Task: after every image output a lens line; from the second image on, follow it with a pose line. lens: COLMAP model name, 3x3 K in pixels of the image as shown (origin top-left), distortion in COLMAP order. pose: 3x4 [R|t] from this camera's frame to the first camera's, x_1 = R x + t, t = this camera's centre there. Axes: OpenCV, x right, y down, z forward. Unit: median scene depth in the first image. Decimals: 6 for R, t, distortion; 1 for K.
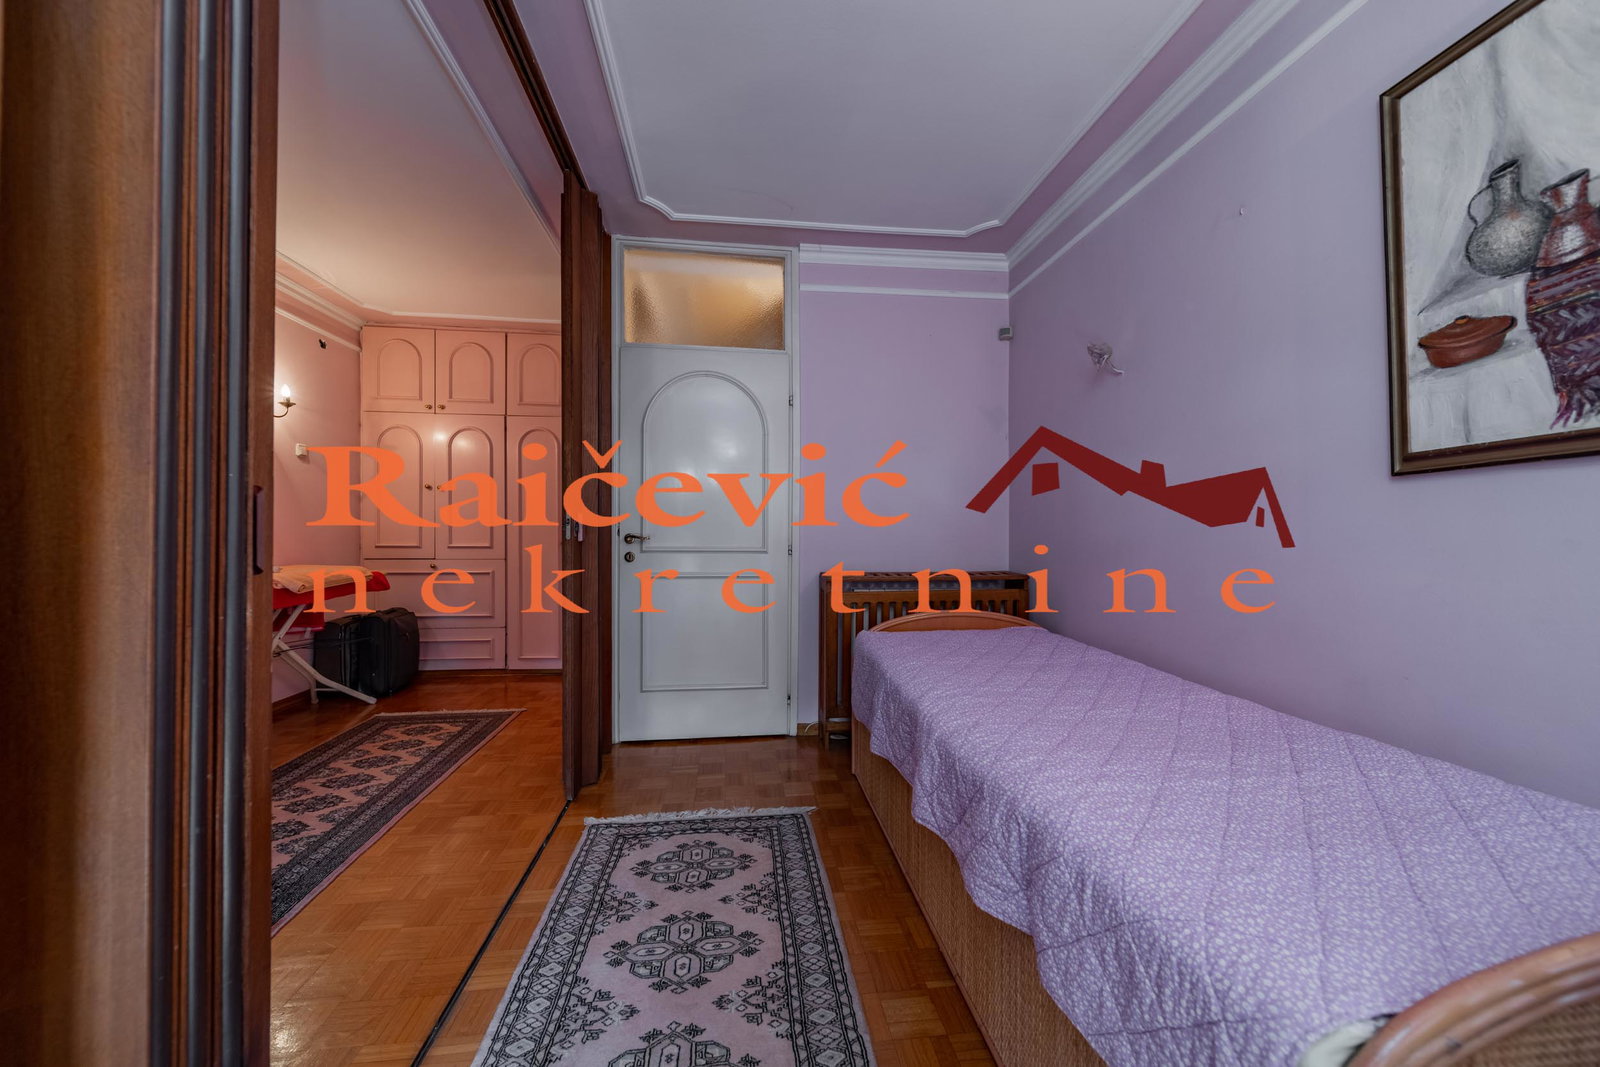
lens RADIAL K [[556.6, 0, 803.0], [0, 556.6, 532.8], [0, 0, 1]] dist [-0.002924, -0.000267]
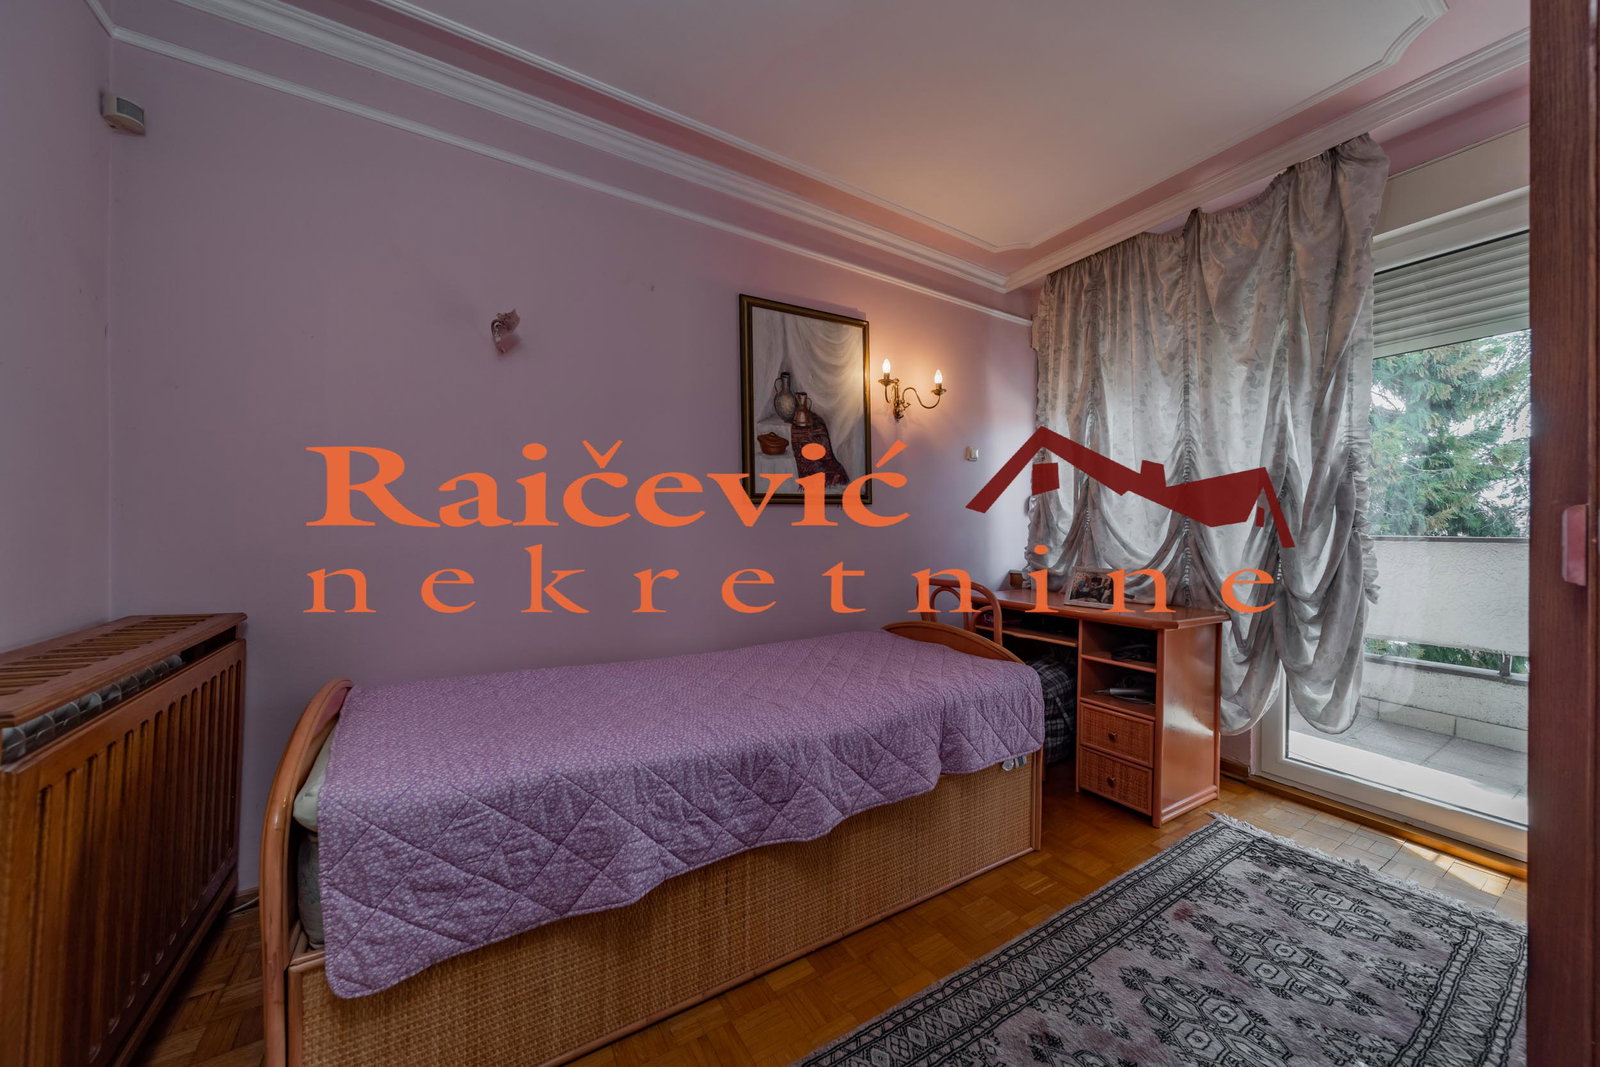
lens RADIAL K [[556.6, 0, 812.2], [0, 556.6, 533.1], [0, 0, 1]] dist [-0.002924, -0.000267]
pose [[-0.414496, -0.010211, 0.909994, -0.814669], [-0.008014, 0.999939, 0.007570, -0.021922], [-0.910016, -0.004155, -0.414553, 1.737891]]
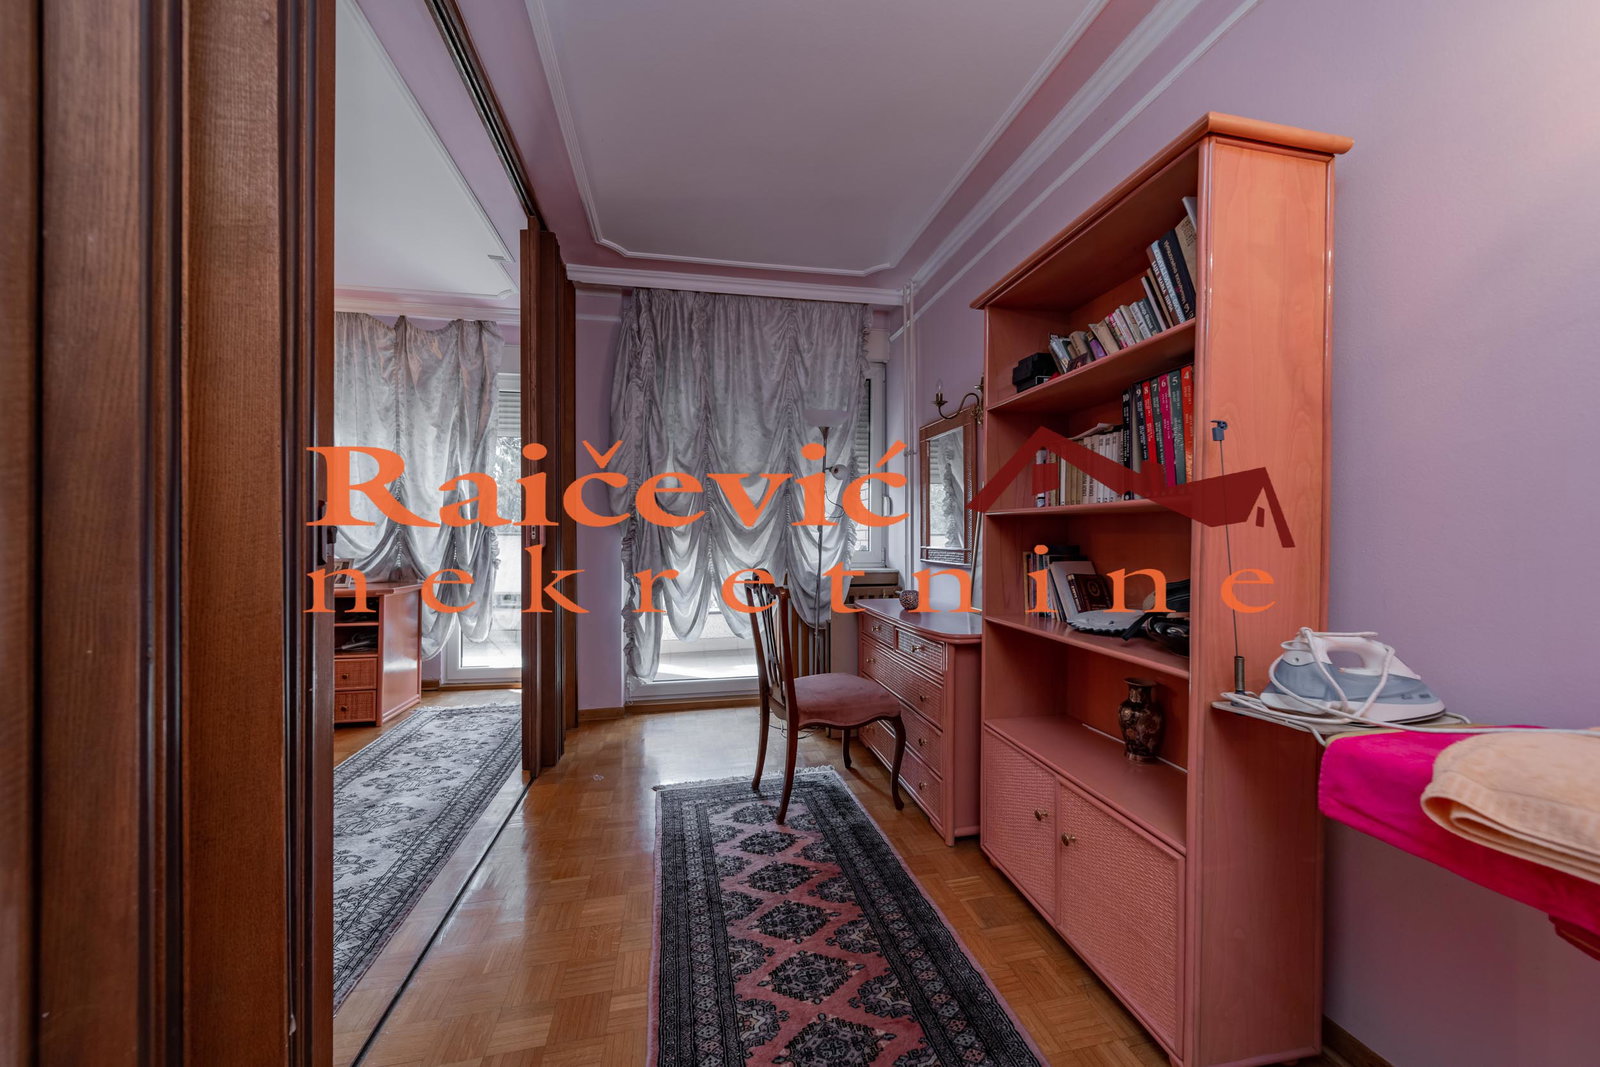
lens RADIAL K [[556.6, 0, 802.3], [0, 556.6, 540.2], [0, 0, 1]] dist [-0.002924, -0.000267]
pose [[-0.997009, -0.007241, -0.076945, -1.473482], [-0.007447, 0.999969, 0.002395, 0.001837], [0.076925, 0.002961, -0.997032, 2.803504]]
